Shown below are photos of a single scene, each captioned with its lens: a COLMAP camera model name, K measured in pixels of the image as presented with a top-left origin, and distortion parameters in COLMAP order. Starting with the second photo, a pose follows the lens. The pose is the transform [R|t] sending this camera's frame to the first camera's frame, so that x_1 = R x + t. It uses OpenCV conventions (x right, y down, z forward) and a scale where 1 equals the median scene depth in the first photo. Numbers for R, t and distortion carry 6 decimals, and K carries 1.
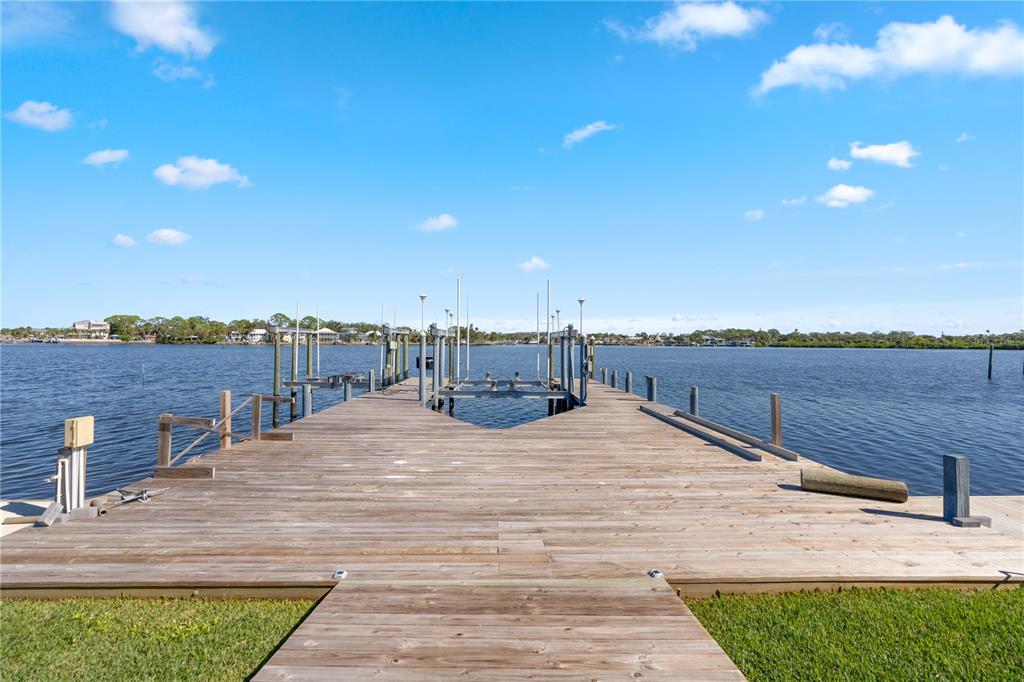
lens RADIAL K [[463.3, 0, 511.6], [0, 463.3, 339.1], [0, 0, 1]] dist [-0.007024, 0.000562]
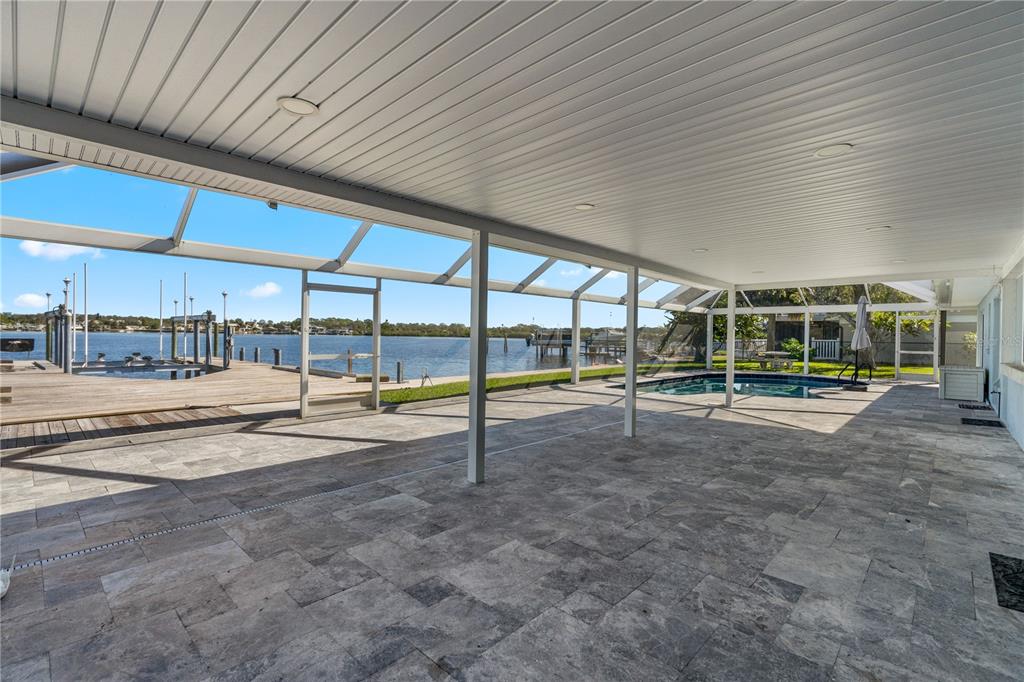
lens RADIAL K [[463.3, 0, 508.3], [0, 463.3, 334.6], [0, 0, 1]] dist [-0.007024, 0.000562]
pose [[0.691039, 0.005050, 0.722800, -0.210418], [-0.016299, 0.999830, 0.008597, 0.009607], [-0.722633, -0.017722, 0.691004, -0.451227]]
